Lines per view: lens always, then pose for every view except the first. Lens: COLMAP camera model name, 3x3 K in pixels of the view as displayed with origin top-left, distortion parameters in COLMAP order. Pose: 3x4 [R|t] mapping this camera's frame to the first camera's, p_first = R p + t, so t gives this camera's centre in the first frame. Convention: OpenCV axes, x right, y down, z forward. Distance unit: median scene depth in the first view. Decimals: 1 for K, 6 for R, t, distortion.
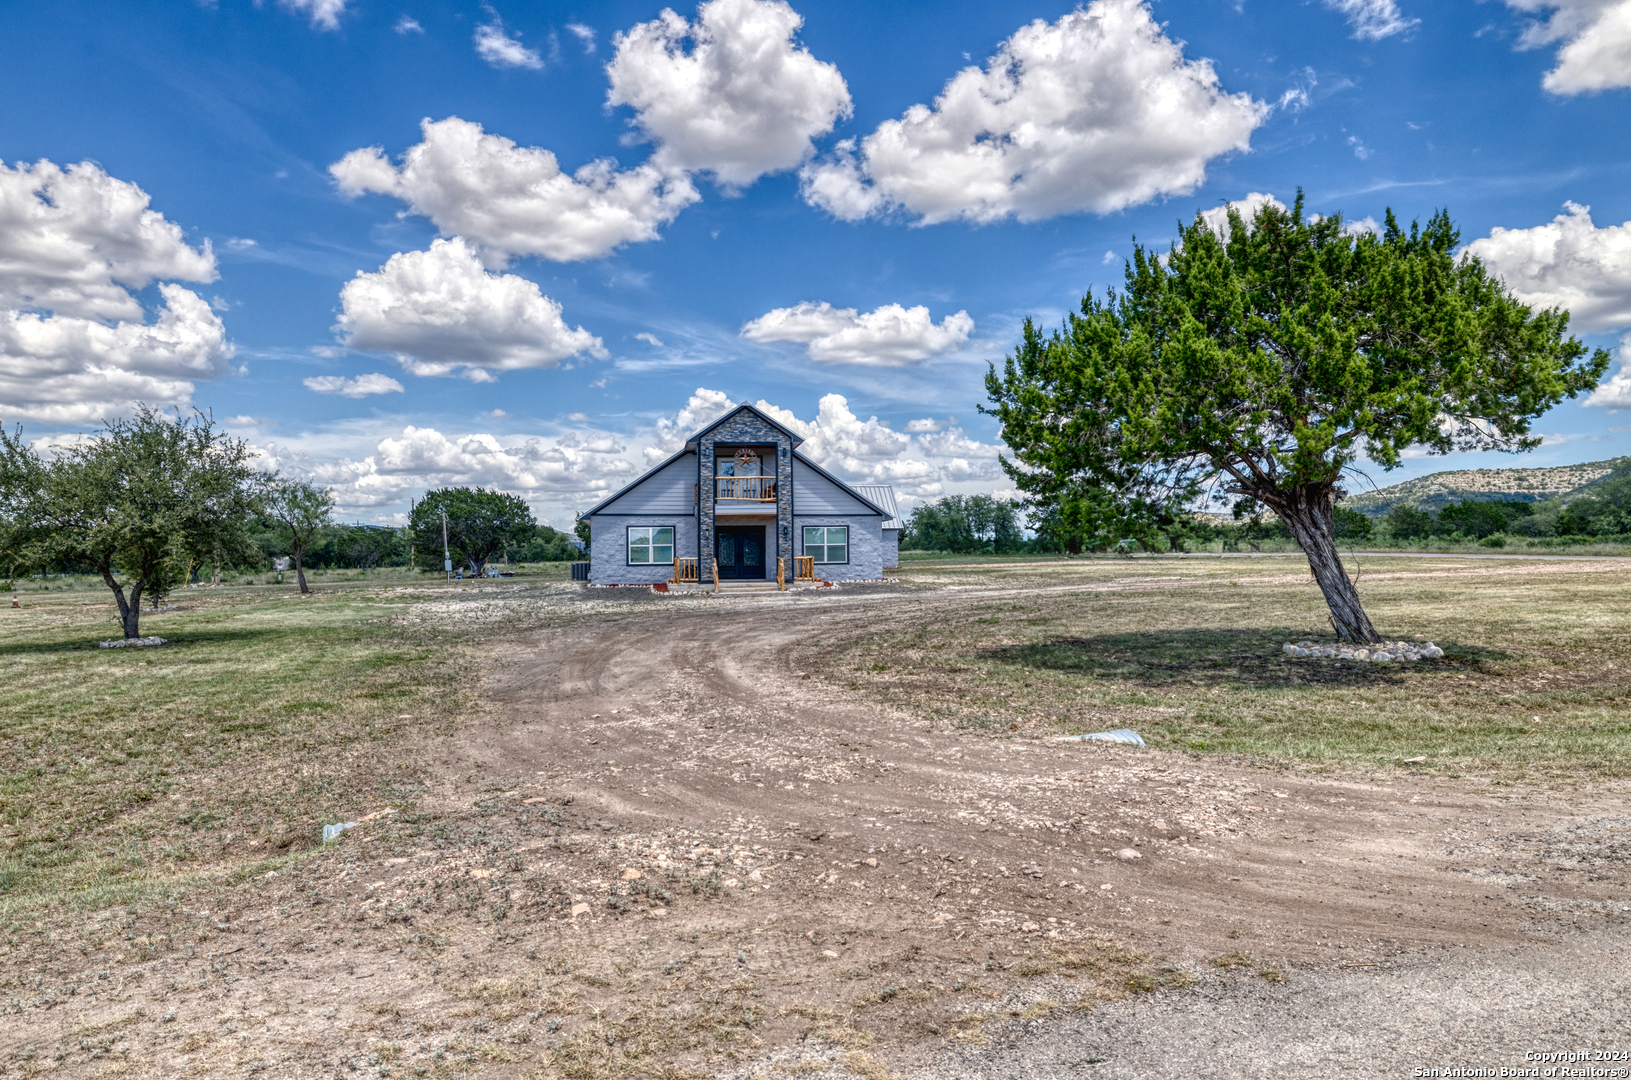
lens RADIAL K [[1071.4, 0, 820.4], [0, 1071.4, 542.8], [0, 0, 1]] dist [0.005719, 0.000320]
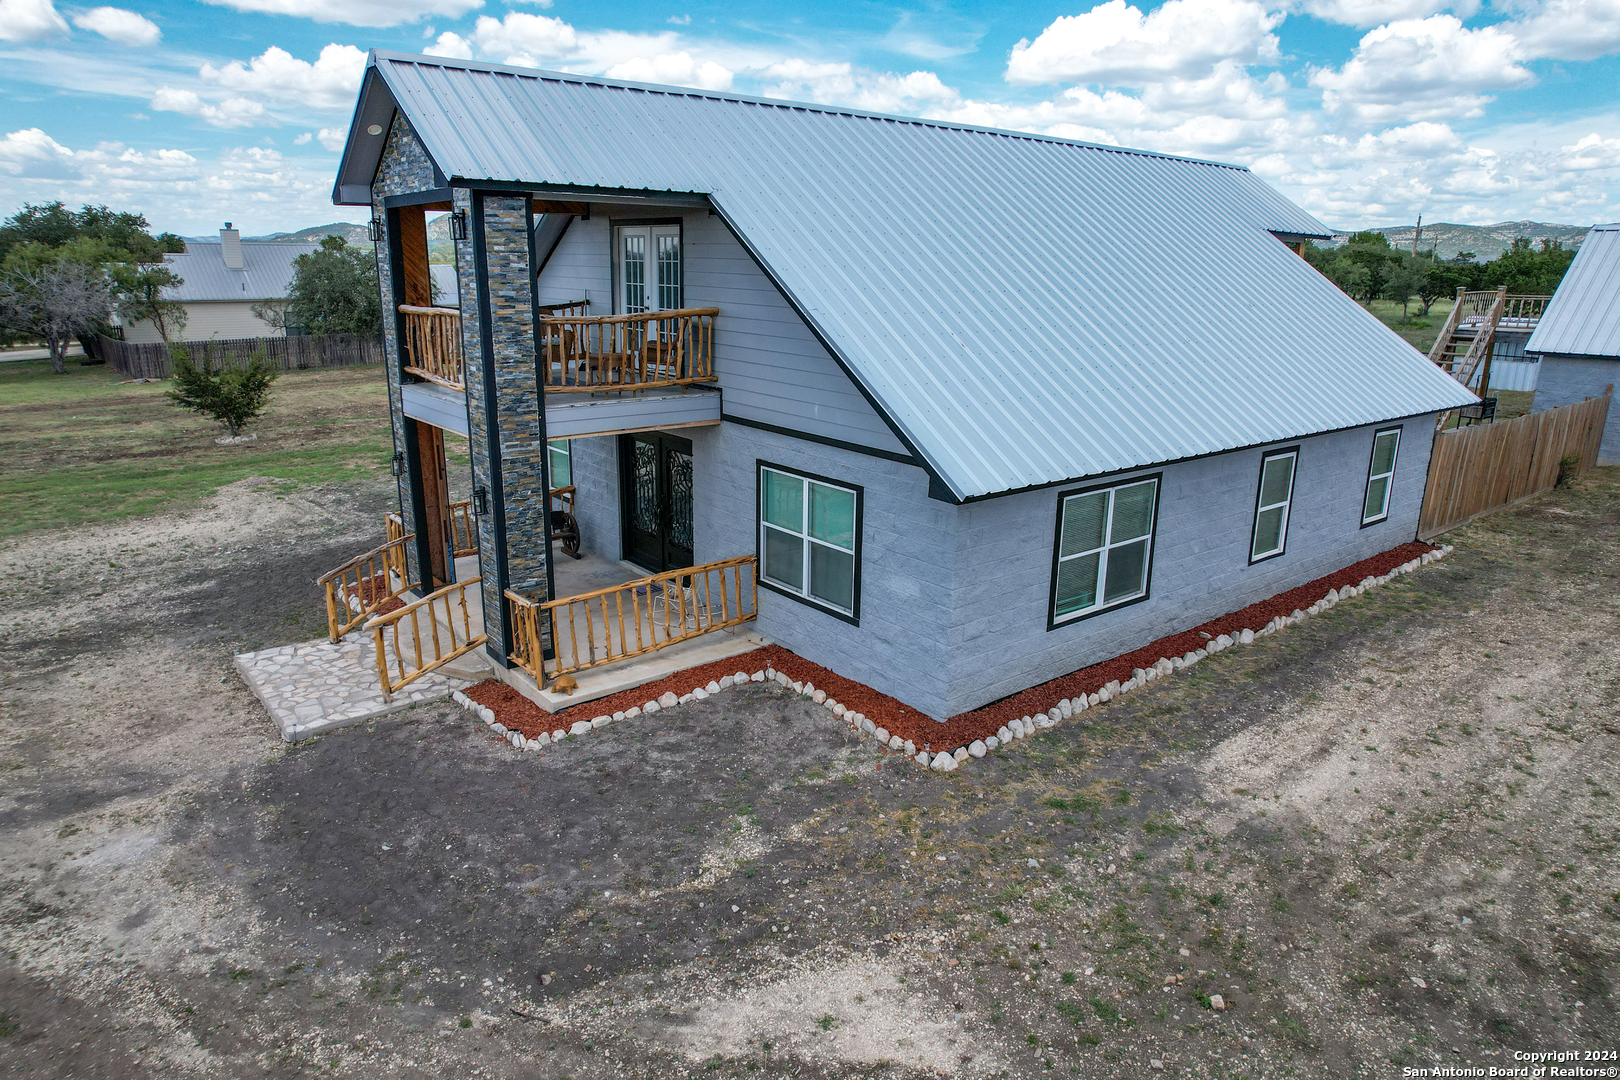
lens RADIAL K [[1036.1, 0, 824.8], [0, 1036.1, 538.0], [0, 0, 1]] dist [-0.068186, 0.056923]
pose [[0.503496, 0.245643, -0.828343, 0.242184], [-0.005770, 0.959667, 0.281079, -0.077455], [0.863979, -0.136743, 0.484606, 0.890810]]
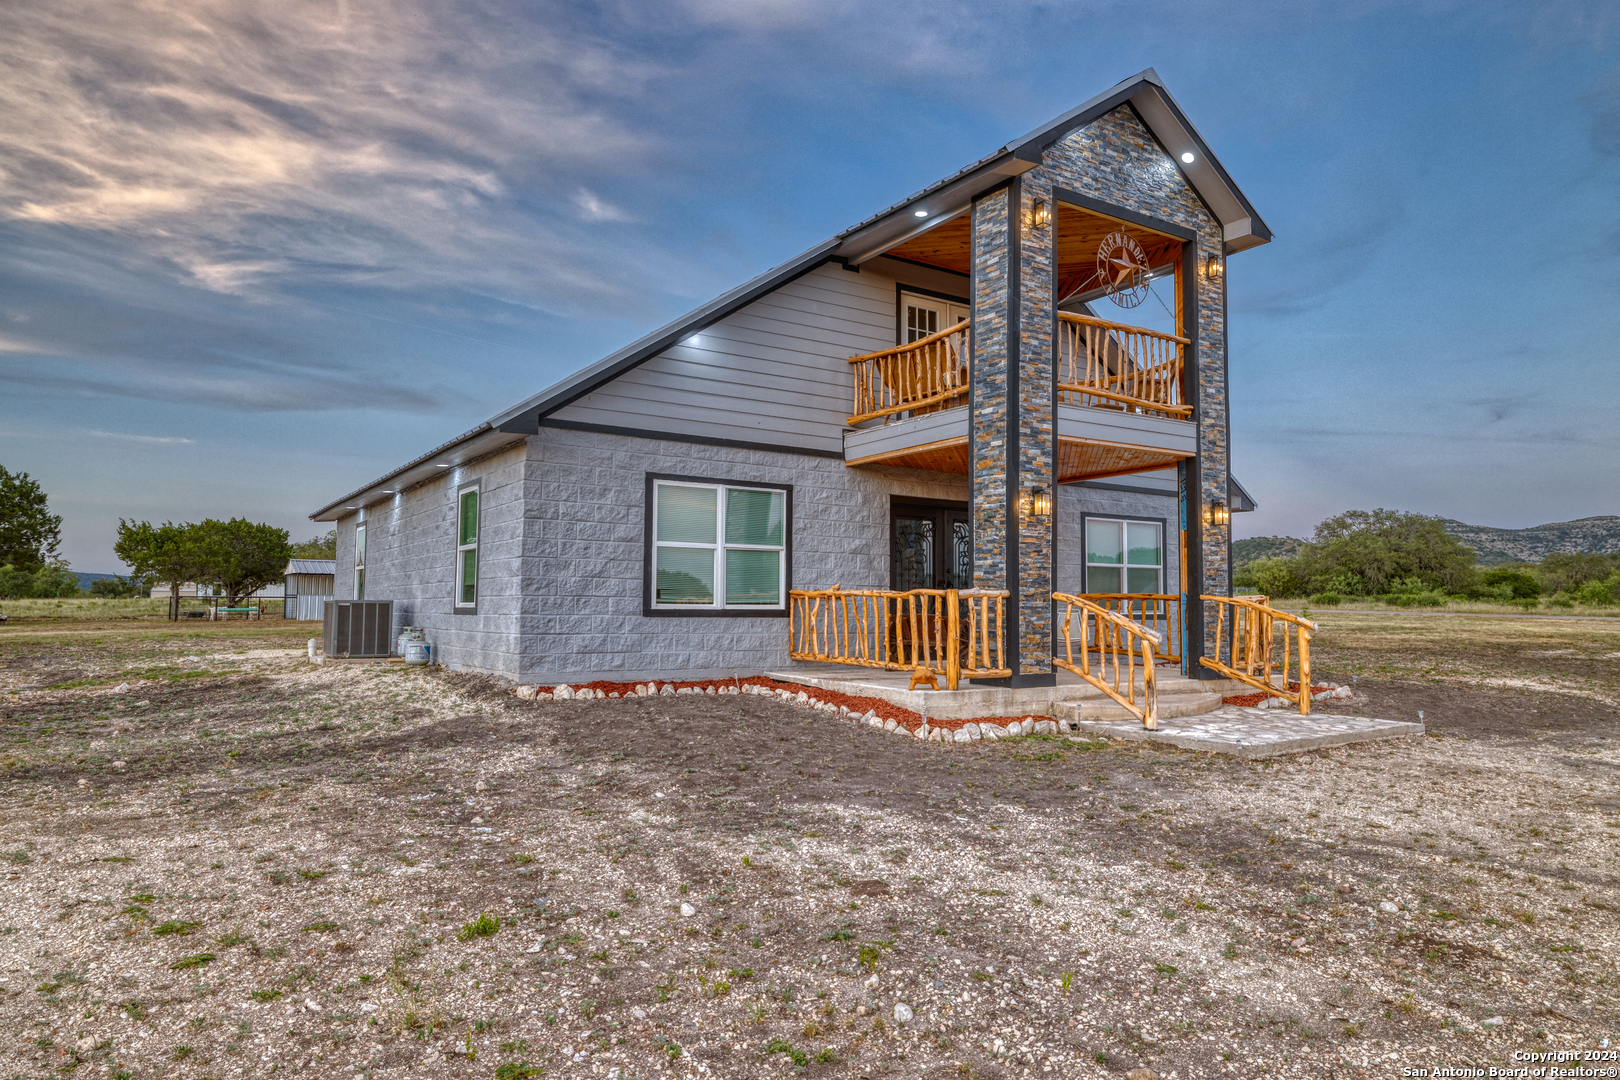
lens RADIAL K [[1017.0, 0, 812.9], [0, 1017.0, 530.9], [0, 0, 1]] dist [-0.000718, 0.000046]
pose [[0.912601, 0.047554, 0.406077, -0.247323], [-0.023554, 0.997678, -0.063900, 0.015368], [-0.408173, 0.048750, 0.911602, 0.734221]]
